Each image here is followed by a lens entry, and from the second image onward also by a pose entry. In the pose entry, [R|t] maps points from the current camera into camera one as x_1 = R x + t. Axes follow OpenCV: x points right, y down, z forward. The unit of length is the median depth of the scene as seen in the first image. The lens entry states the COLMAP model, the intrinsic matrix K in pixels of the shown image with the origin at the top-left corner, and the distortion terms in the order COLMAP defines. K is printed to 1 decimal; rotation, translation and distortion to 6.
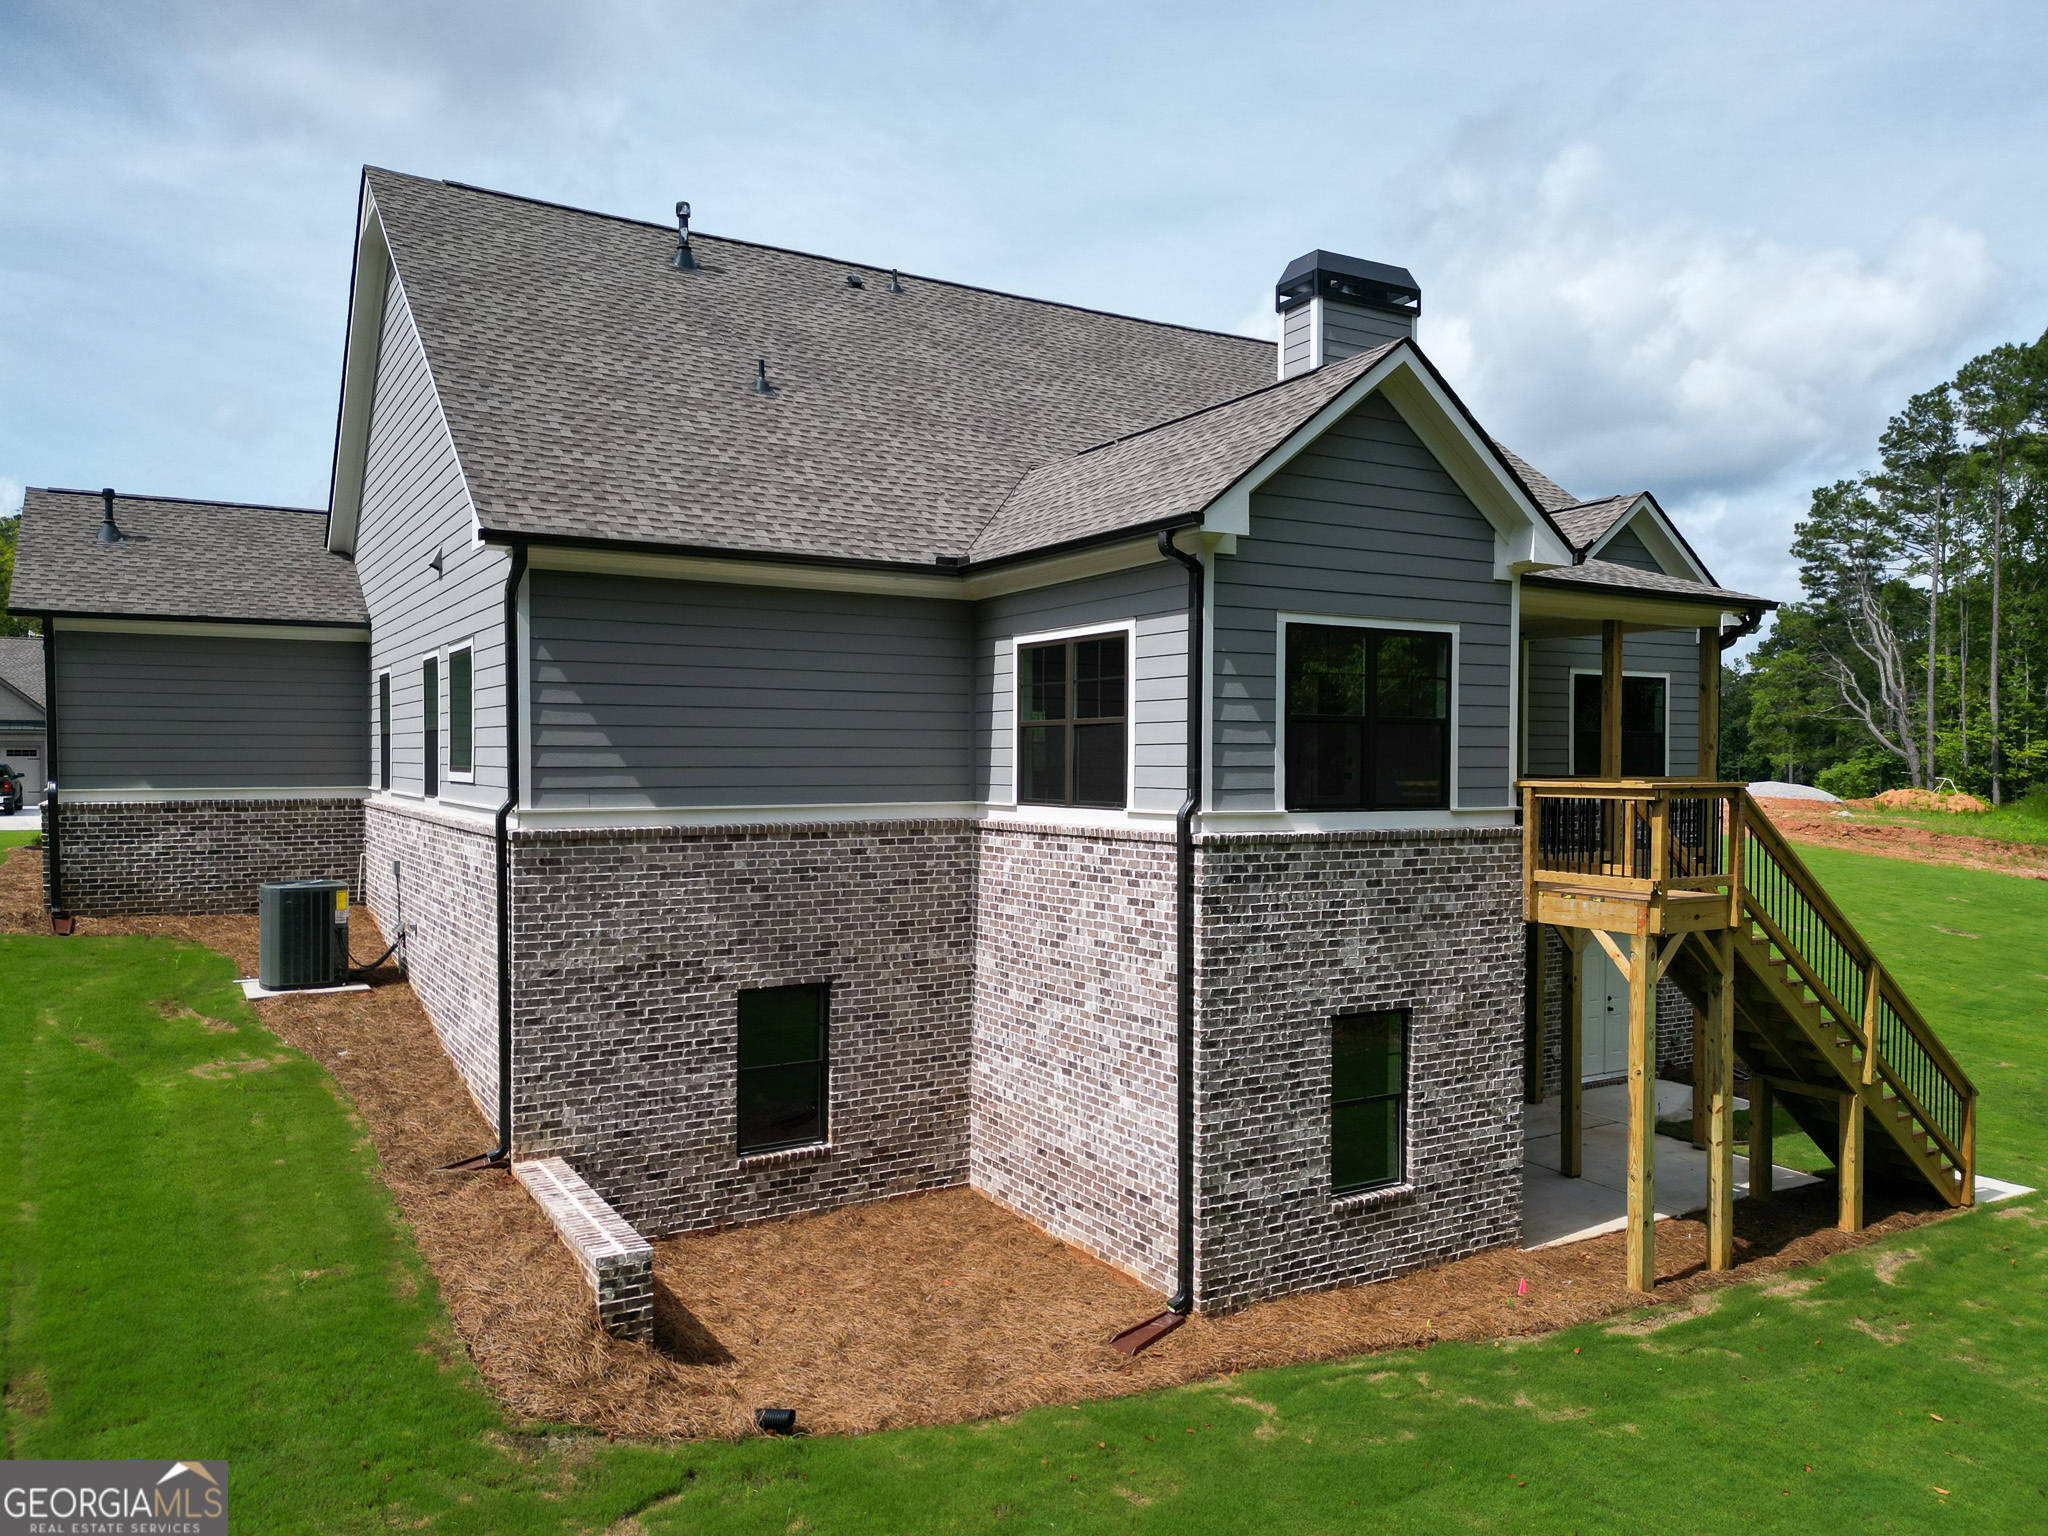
lens RADIAL K [[1439.6, 0, 1027.0], [0, 1439.6, 799.4], [0, 0, 1]] dist [0.068953, -0.071187]
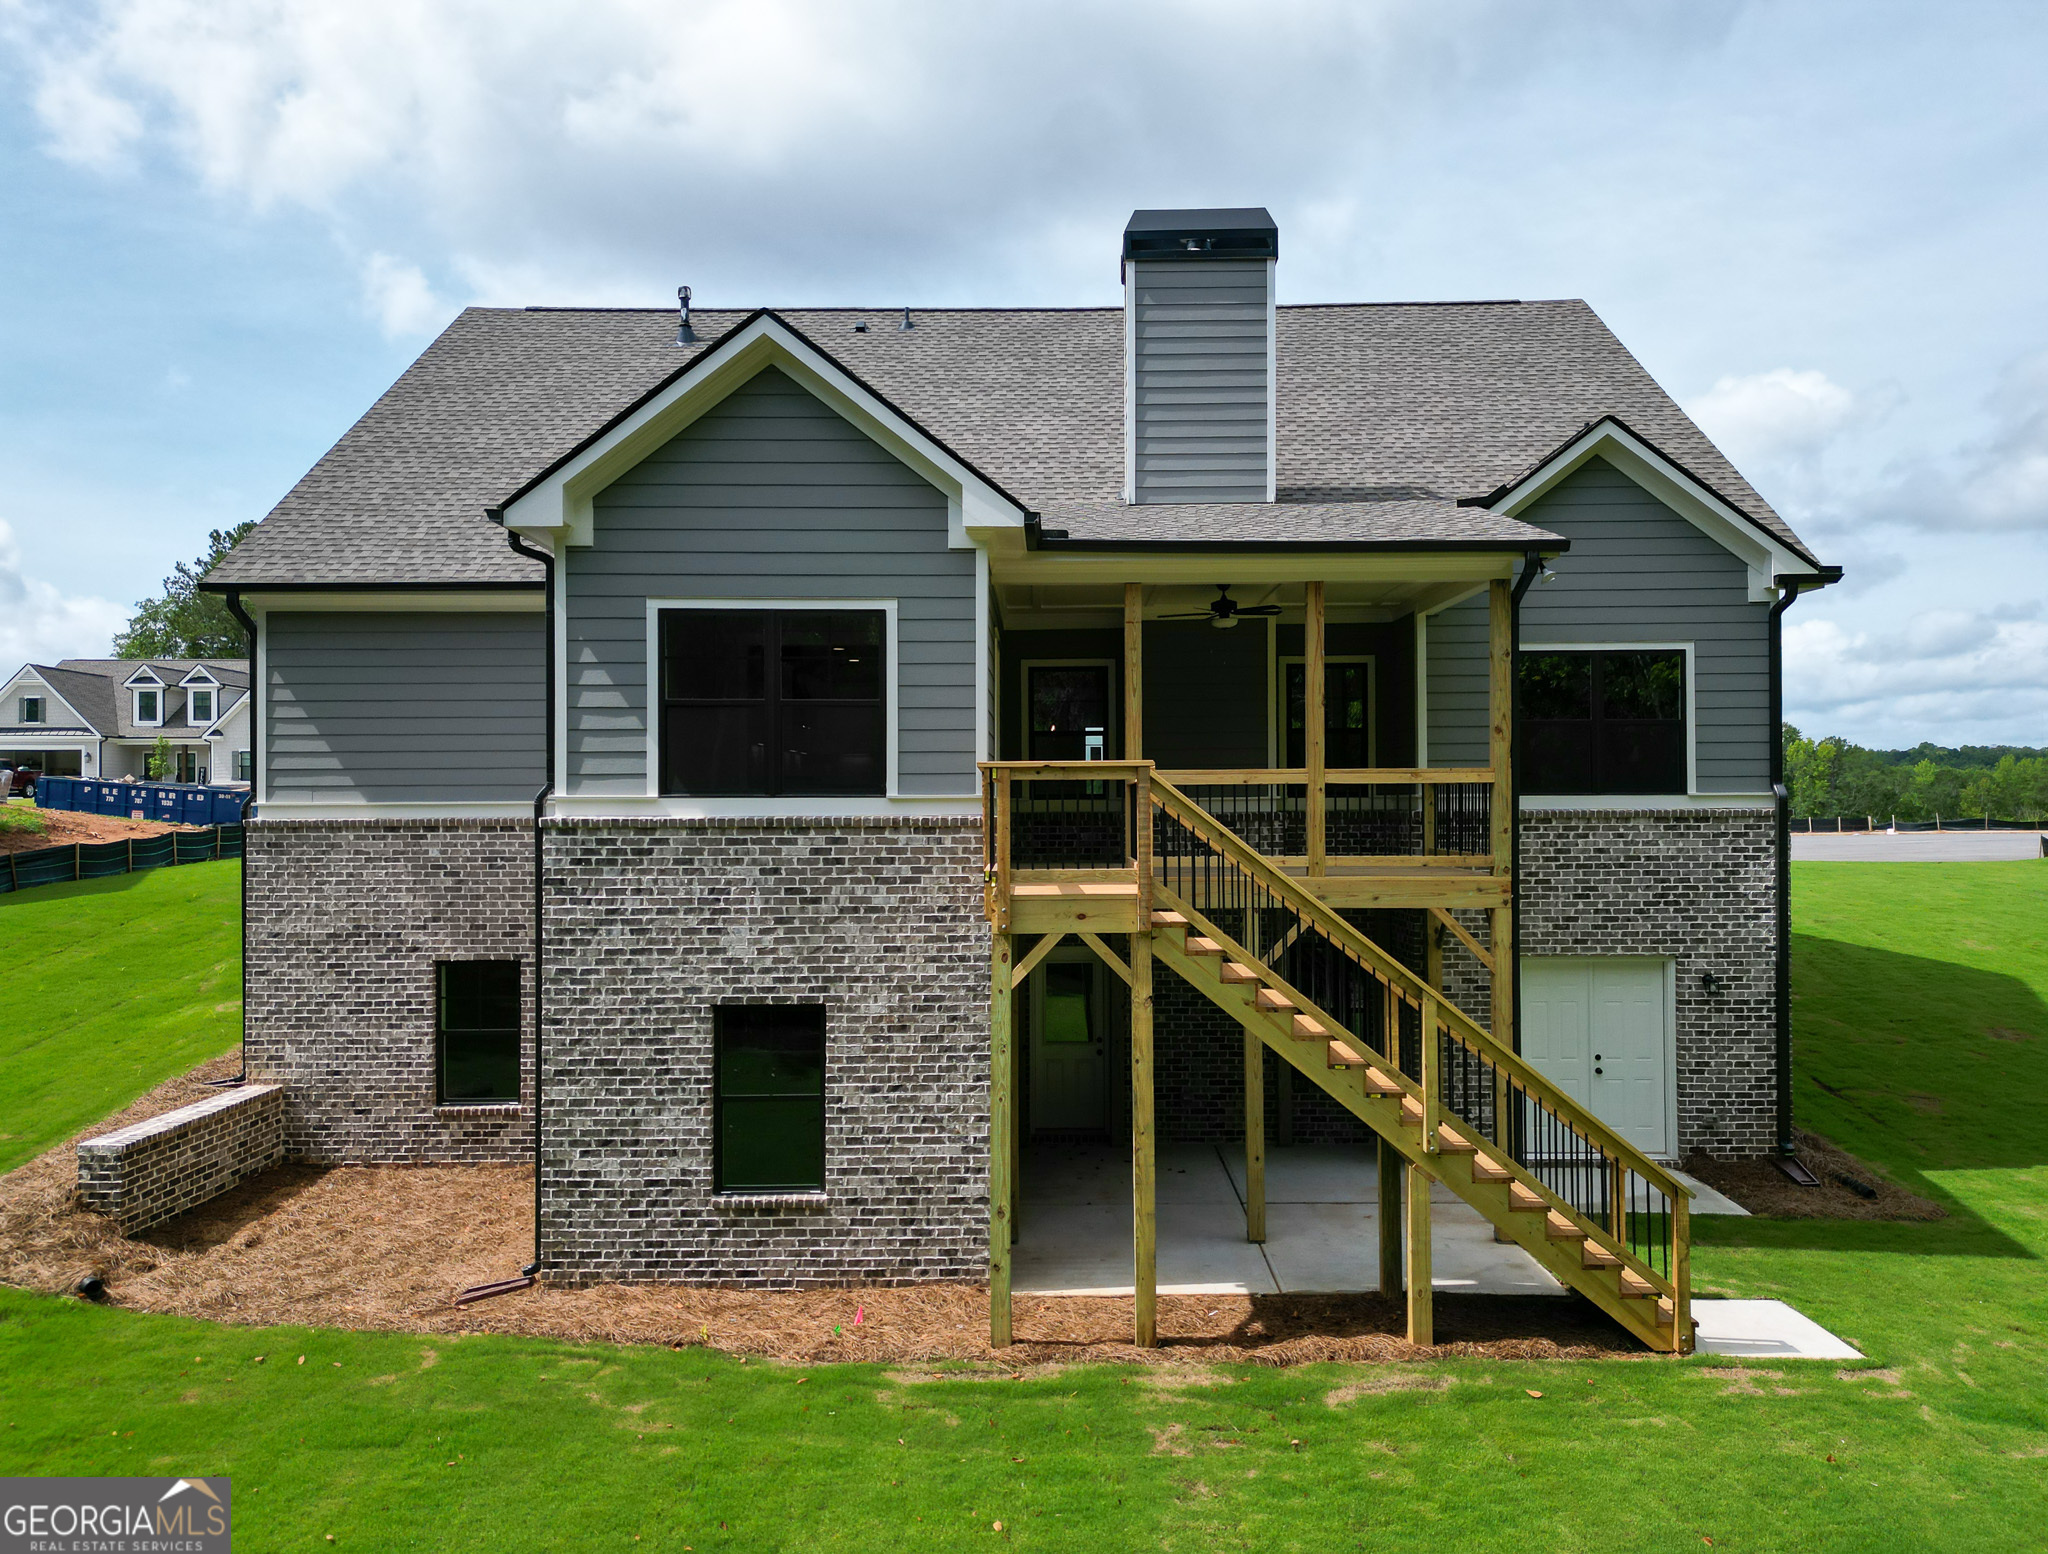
lens RADIAL K [[1488.5, 0, 1192.2], [0, 1488.5, 807.6], [0, 0, 1]] dist [0.065404, -0.046714]
pose [[0.854157, -0.009487, -0.519929, 0.966187], [-0.006465, 0.999563, -0.028860, 0.040837], [0.519976, 0.028013, 0.853722, 0.283194]]
